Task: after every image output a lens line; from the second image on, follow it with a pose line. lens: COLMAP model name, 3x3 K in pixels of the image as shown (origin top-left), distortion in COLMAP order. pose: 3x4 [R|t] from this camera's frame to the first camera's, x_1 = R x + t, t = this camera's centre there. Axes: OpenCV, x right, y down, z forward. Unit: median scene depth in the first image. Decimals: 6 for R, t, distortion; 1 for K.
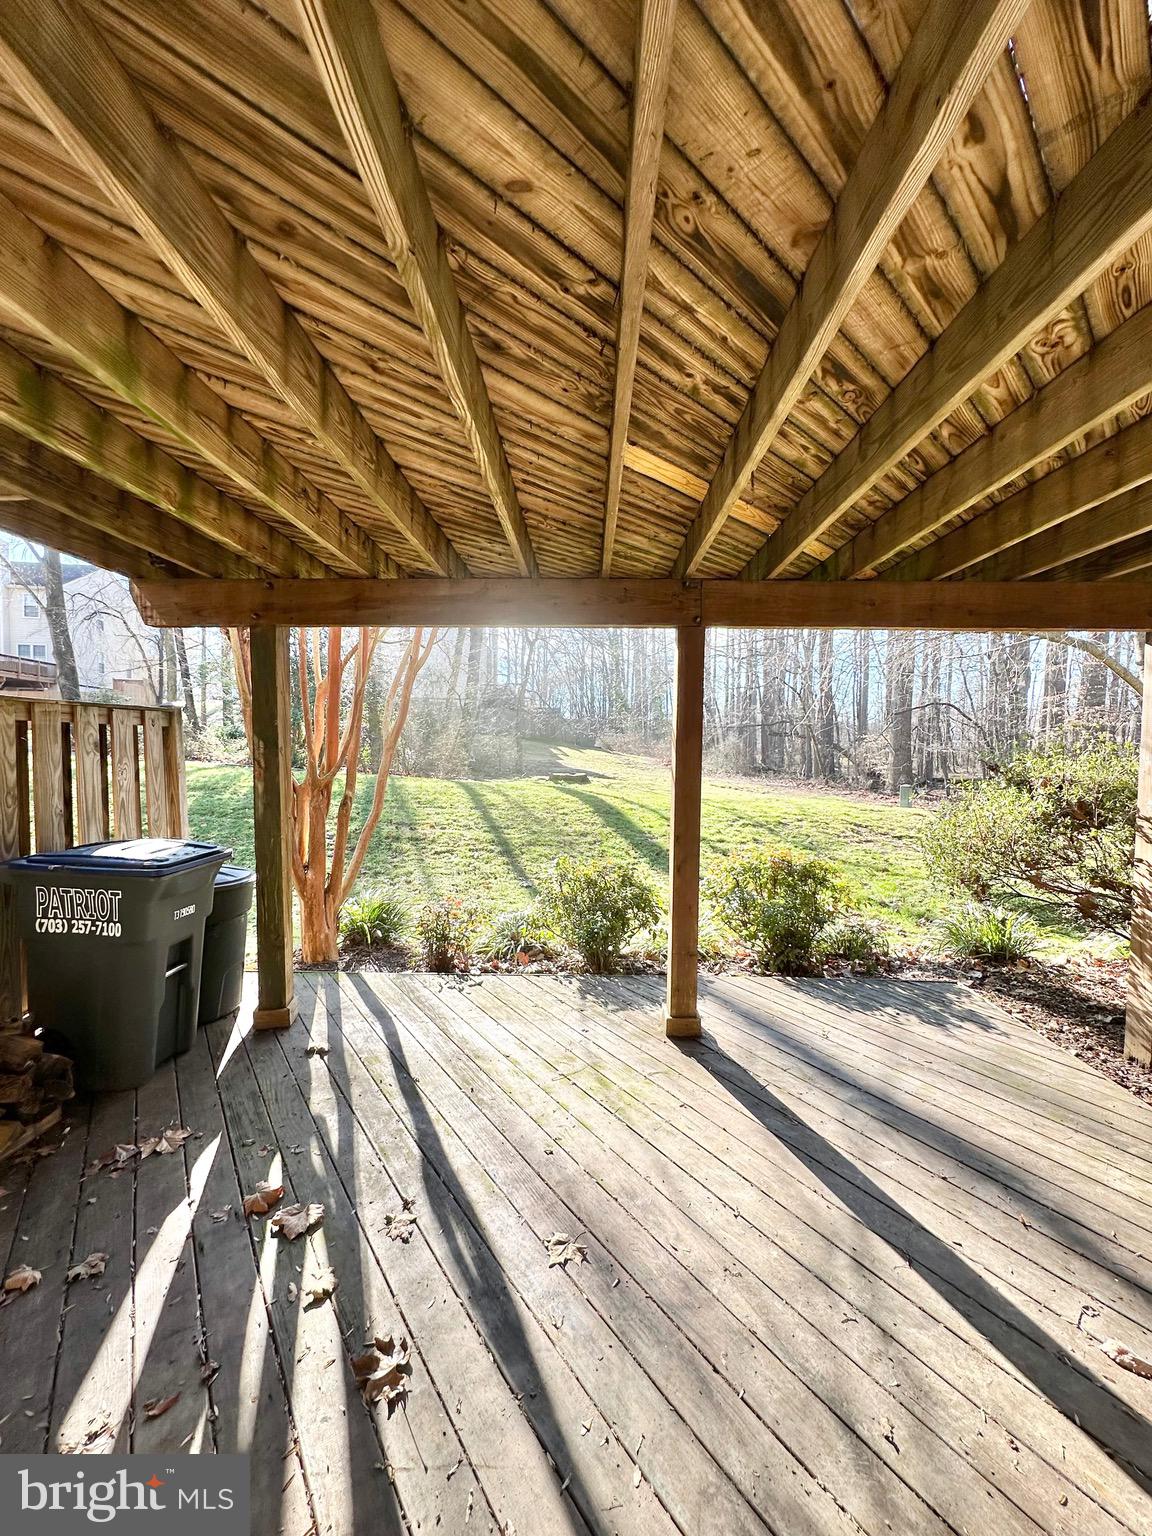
lens RADIAL K [[610.3, 0, 576.0], [0, 610.3, 768.0], [0, 0, 1]] dist [-0.000461, 0.000006]
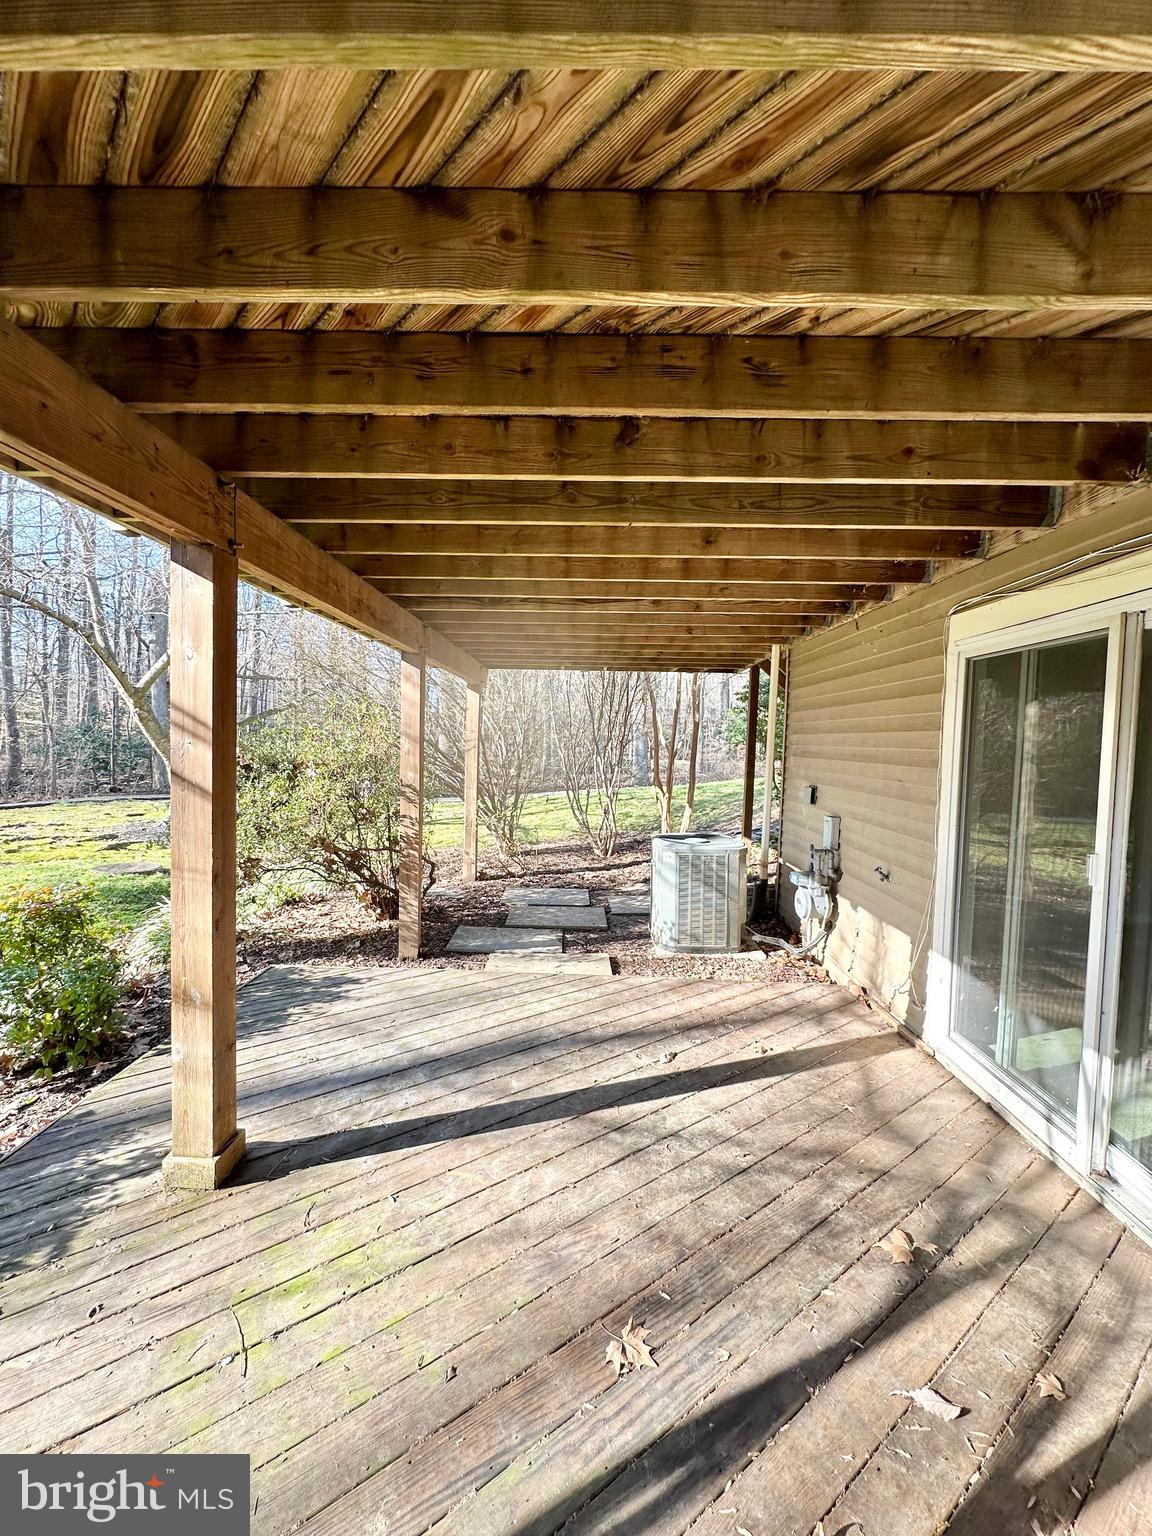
lens RADIAL K [[610.3, 0, 576.0], [0, 610.3, 768.0], [0, 0, 1]] dist [-0.000461, 0.000006]
pose [[-0.004837, -0.058926, 0.998251, -0.589765], [0.024411, 0.997958, 0.059027, -0.040026], [-0.999690, 0.024653, -0.003389, 0.774604]]
